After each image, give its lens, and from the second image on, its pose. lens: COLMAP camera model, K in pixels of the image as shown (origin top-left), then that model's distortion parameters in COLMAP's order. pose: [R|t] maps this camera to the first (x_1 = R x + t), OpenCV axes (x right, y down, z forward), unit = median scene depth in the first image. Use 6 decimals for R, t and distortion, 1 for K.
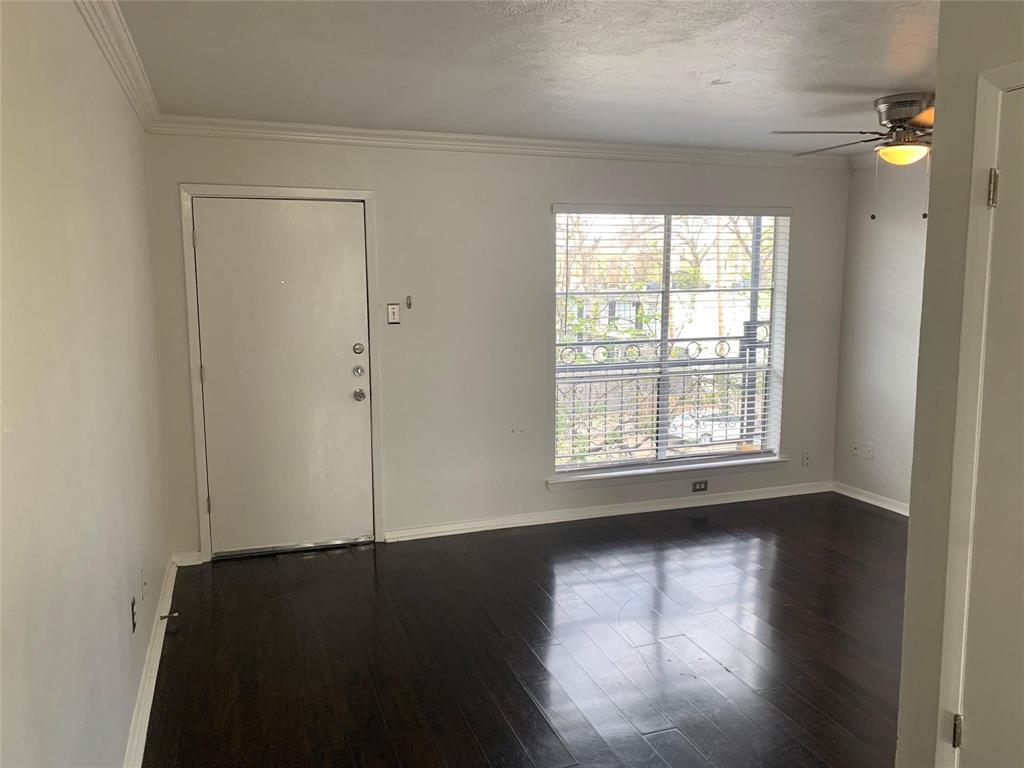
lens RADIAL K [[785.7, 0, 512.0], [0, 785.7, 384.0], [0, 0, 1]] dist [0.002706, -0.001231]
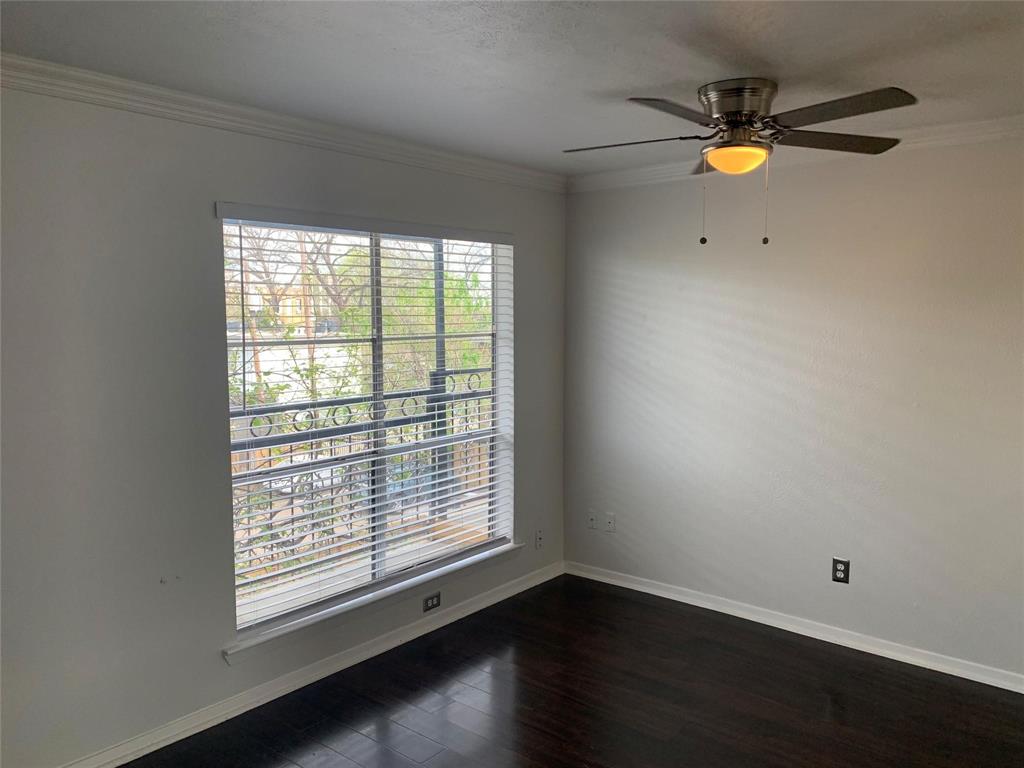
lens RADIAL K [[787.8, 0, 512.1], [0, 787.8, 373.8], [0, 0, 1]] dist [0.102174, -0.002658]
pose [[0.862053, -0.037613, 0.505421, -0.063489], [0.070582, 0.996434, -0.046233, -0.042531], [-0.501879, 0.075529, 0.861634, 0.302562]]
